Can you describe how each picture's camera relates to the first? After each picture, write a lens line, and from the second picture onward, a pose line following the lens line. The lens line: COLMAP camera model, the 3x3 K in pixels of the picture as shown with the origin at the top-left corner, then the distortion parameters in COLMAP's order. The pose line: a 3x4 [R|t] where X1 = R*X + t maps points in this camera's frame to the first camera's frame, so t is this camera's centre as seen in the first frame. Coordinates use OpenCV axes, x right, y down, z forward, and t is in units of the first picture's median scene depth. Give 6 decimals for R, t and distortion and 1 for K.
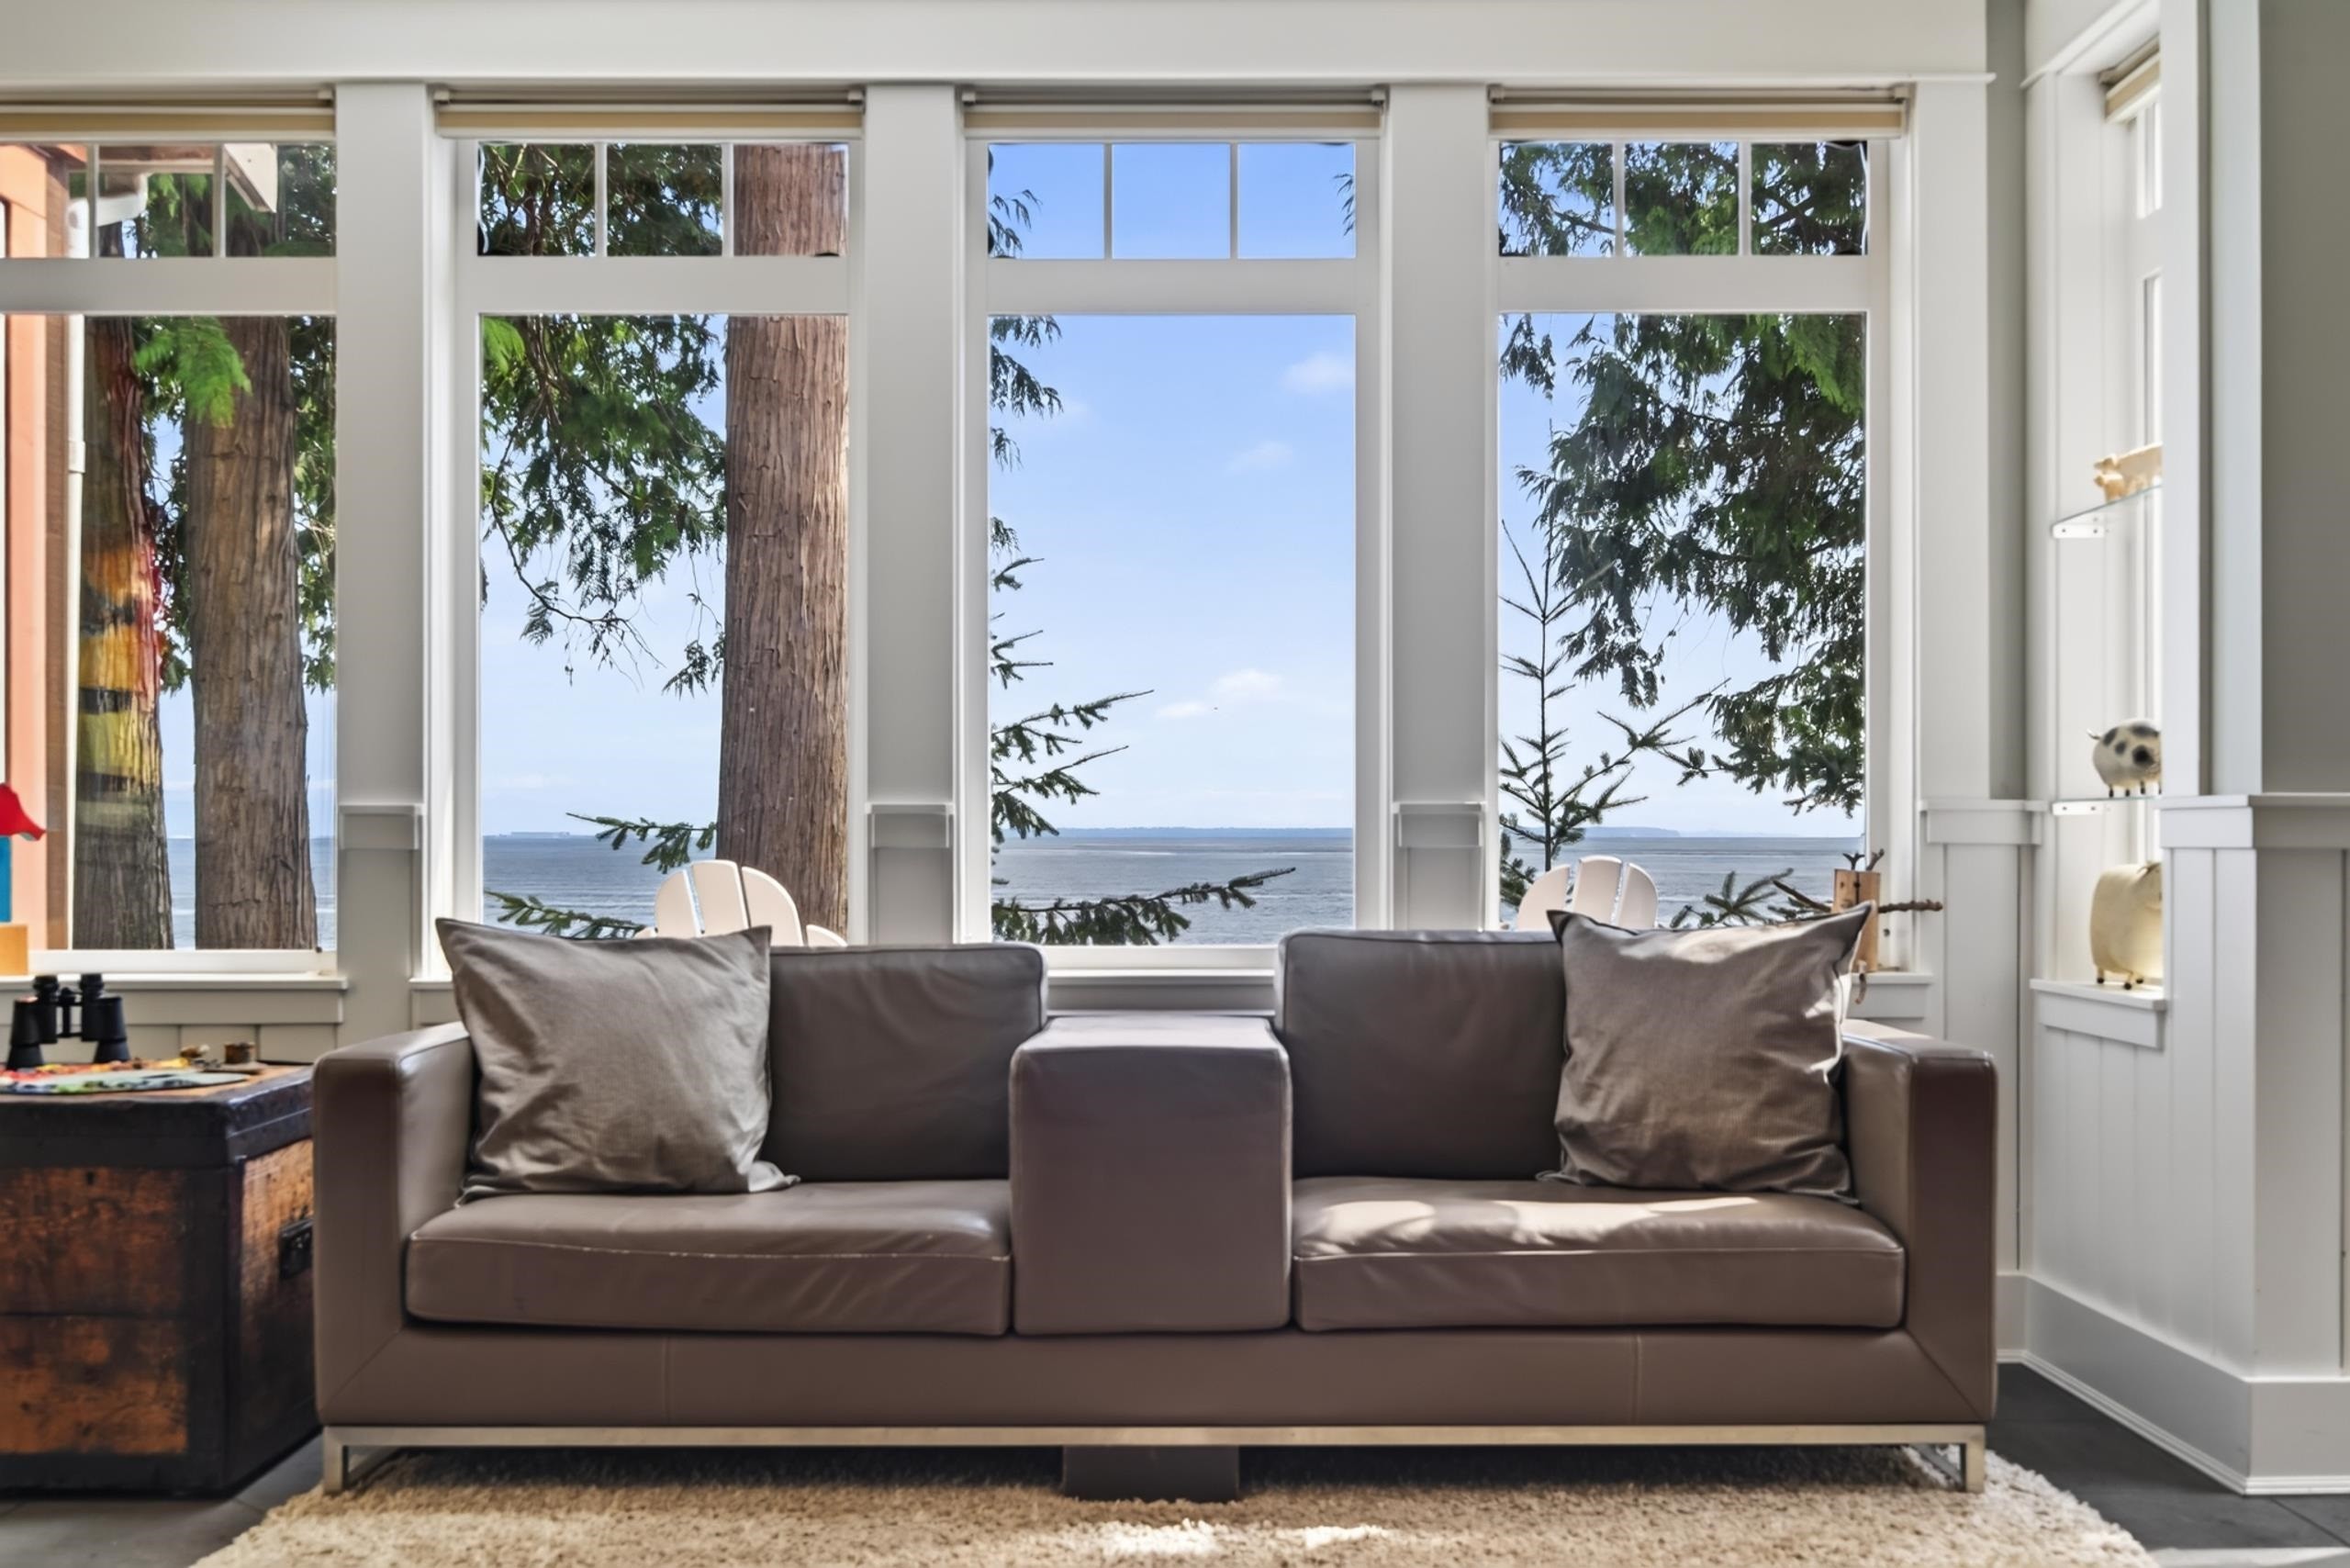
lens RADIAL K [[2317.9, 0, 1172.0], [0, 2317.9, 834.8], [0, 0, 1]] dist [-0.002723, -0.008179]
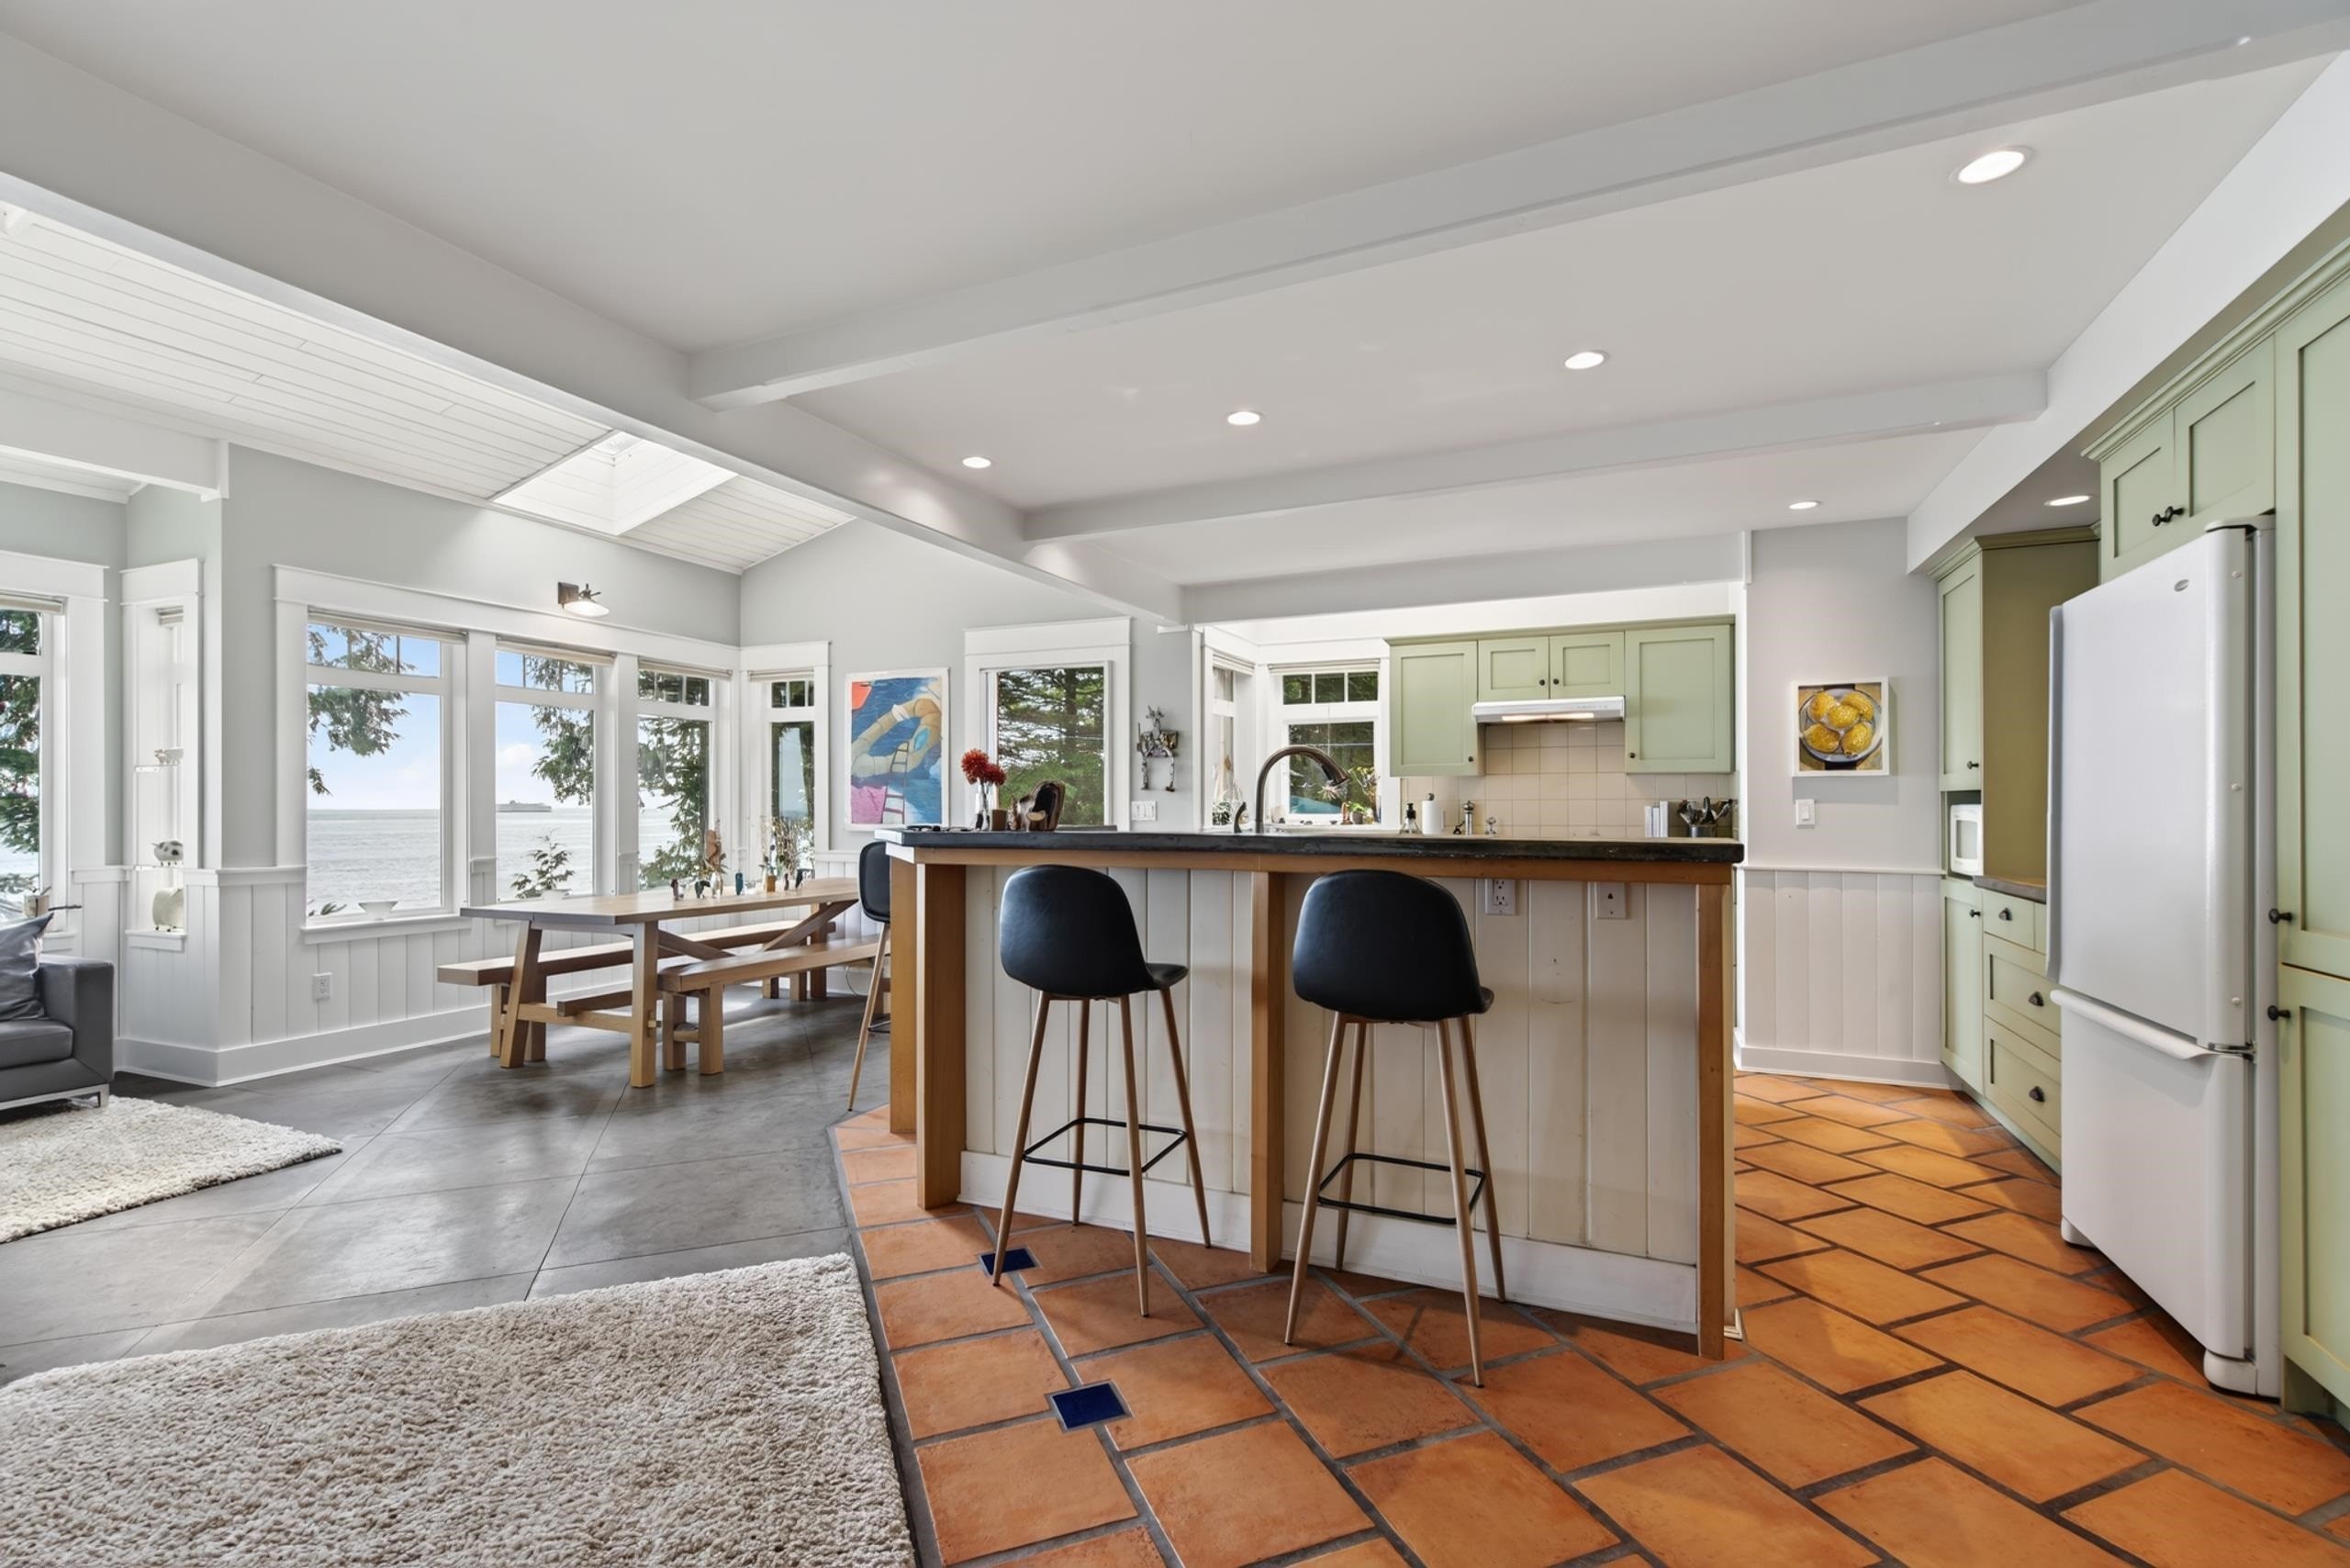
lens RADIAL K [[1053.2, 0, 1162.8], [0, 1053.2, 793.7], [0, 0, 1]] dist [0.000400, 0.000172]
pose [[0.411982, 0.005768, 0.911174, -0.295006], [0.005808, 0.999943, -0.008955, -0.090597], [-0.911173, 0.008981, 0.411925, -0.721051]]
